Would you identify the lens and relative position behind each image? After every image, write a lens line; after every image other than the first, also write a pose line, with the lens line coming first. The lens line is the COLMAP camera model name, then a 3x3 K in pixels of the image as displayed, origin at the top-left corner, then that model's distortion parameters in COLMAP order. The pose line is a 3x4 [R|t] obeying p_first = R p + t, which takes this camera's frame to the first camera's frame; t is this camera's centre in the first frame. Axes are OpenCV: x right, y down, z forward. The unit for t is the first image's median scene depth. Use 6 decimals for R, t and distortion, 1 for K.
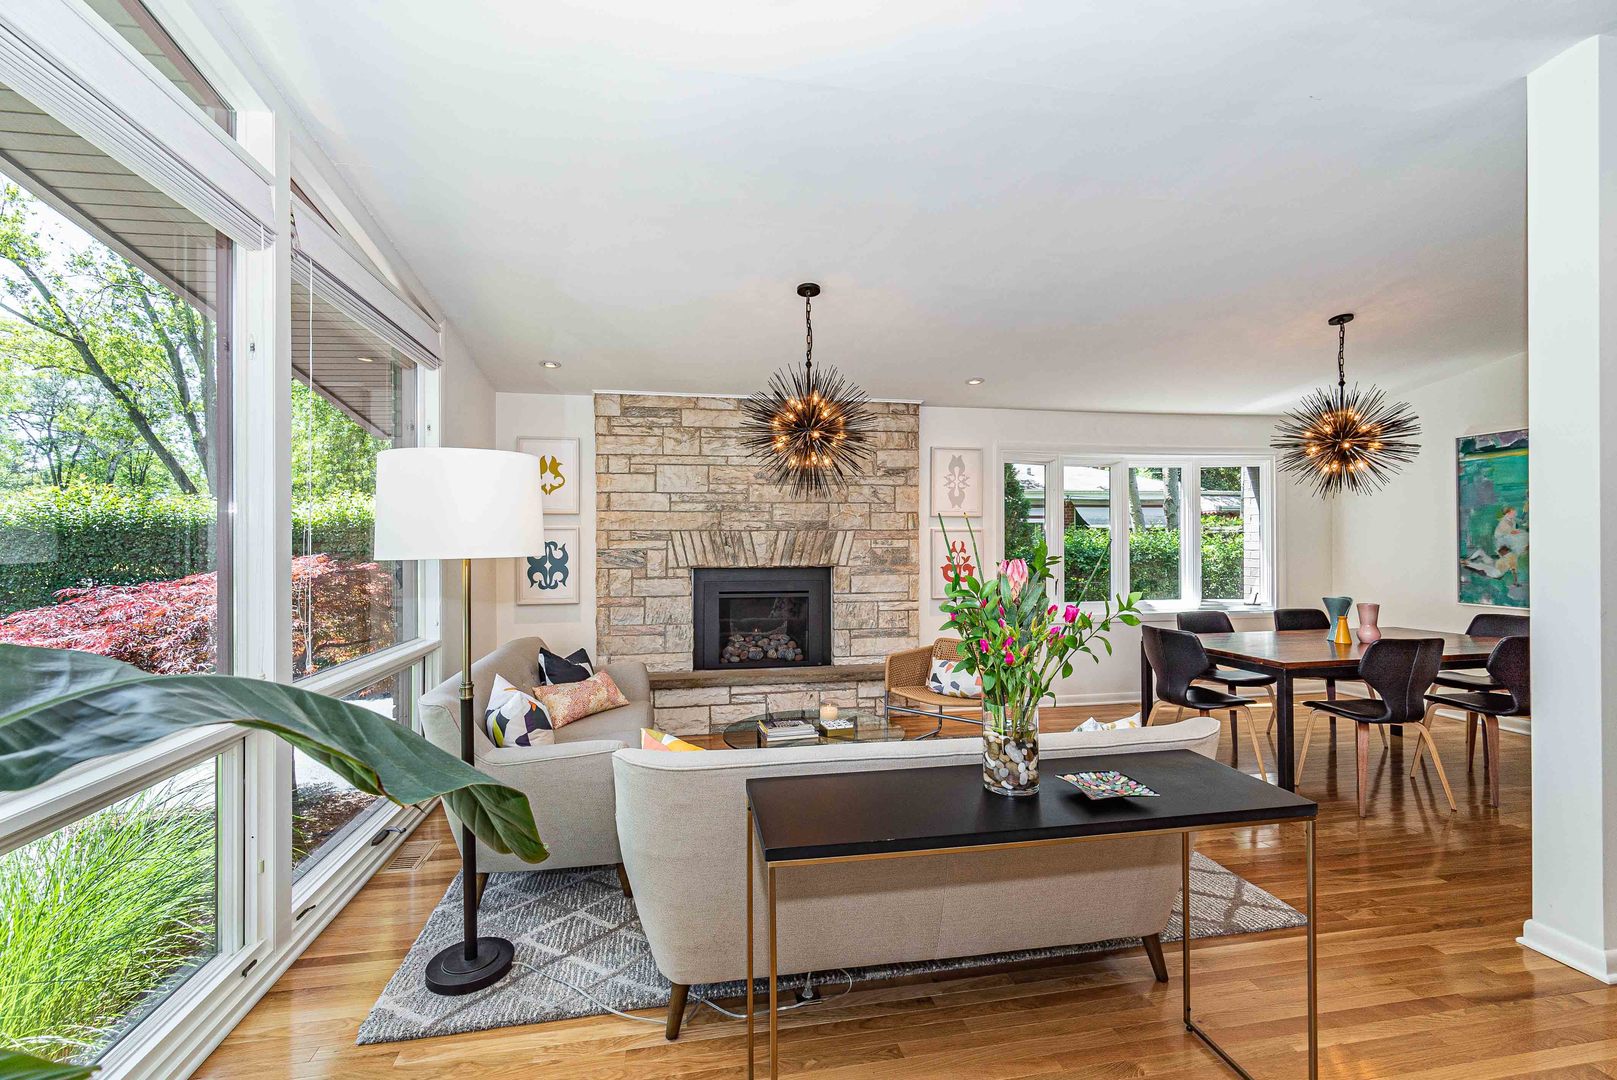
lens RADIAL K [[704.8, 0, 808.5], [0, 704.8, 540.0], [0, 0, 1]] dist [0.010062, 0.000063]
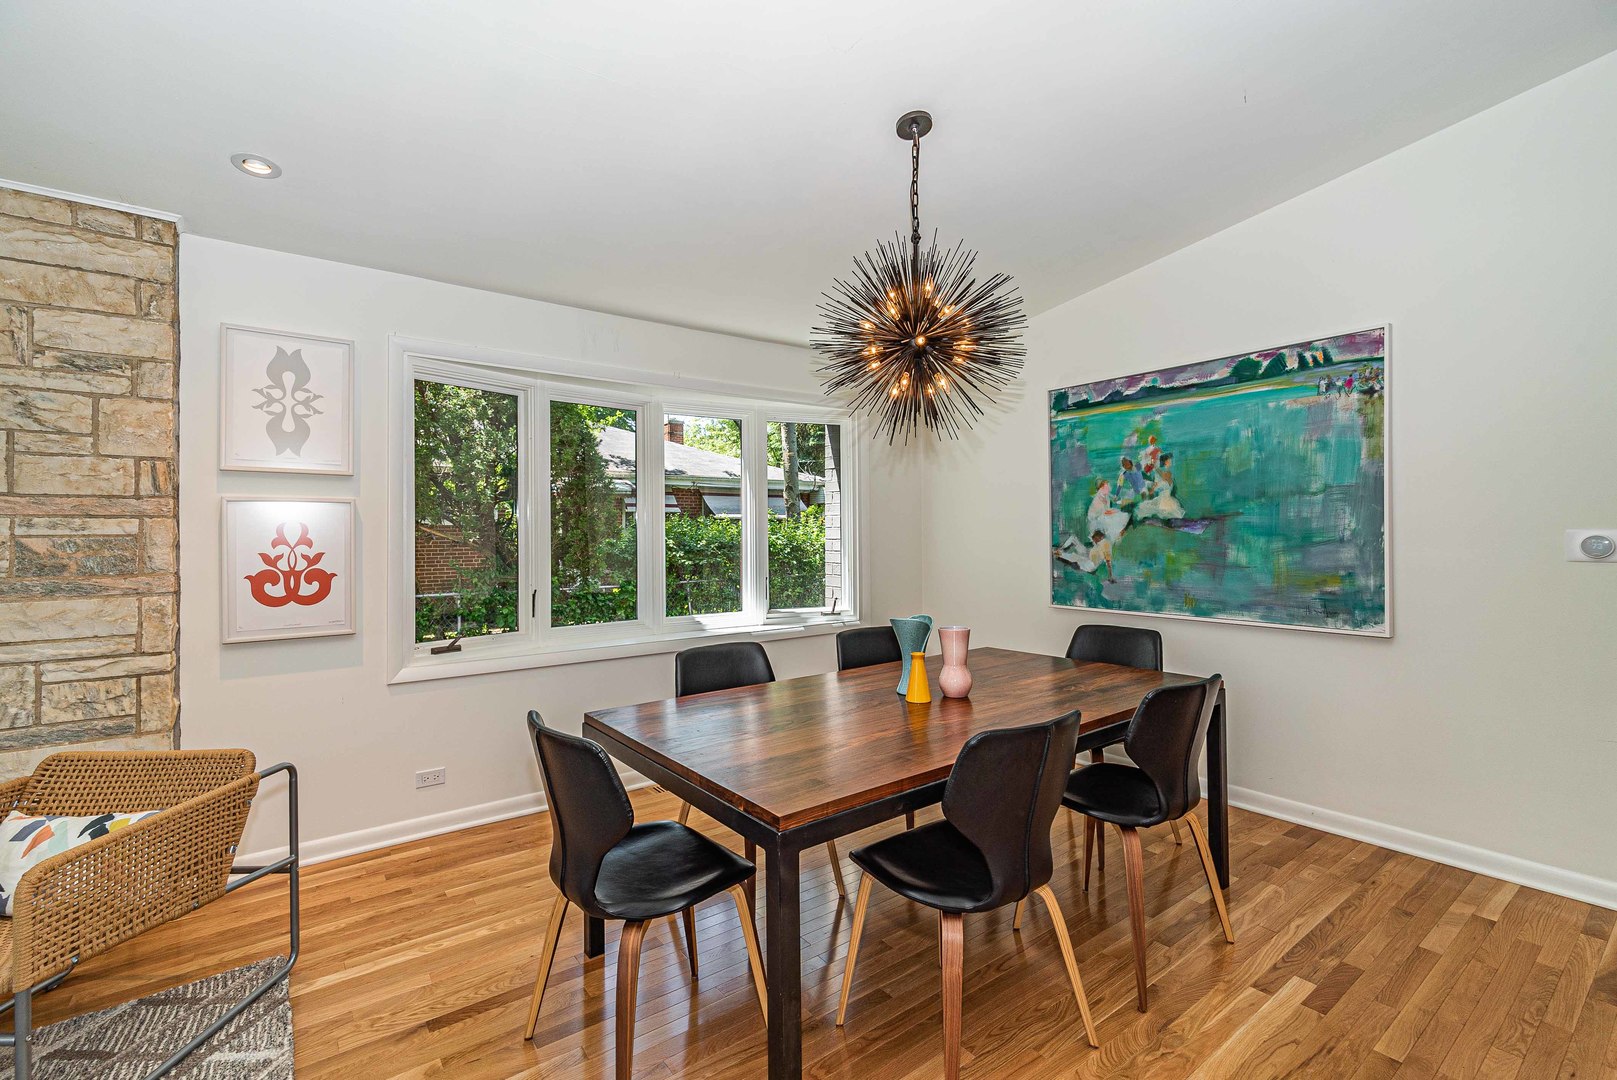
lens RADIAL K [[704.8, 0, 808.5], [0, 704.8, 540.0], [0, 0, 1]] dist [0.010062, 0.000063]
pose [[0.899878, -0.005670, 0.436105, 0.348134], [0.002423, 0.999965, 0.008000, 0.011431], [-0.436135, -0.006143, 0.899860, 0.430740]]
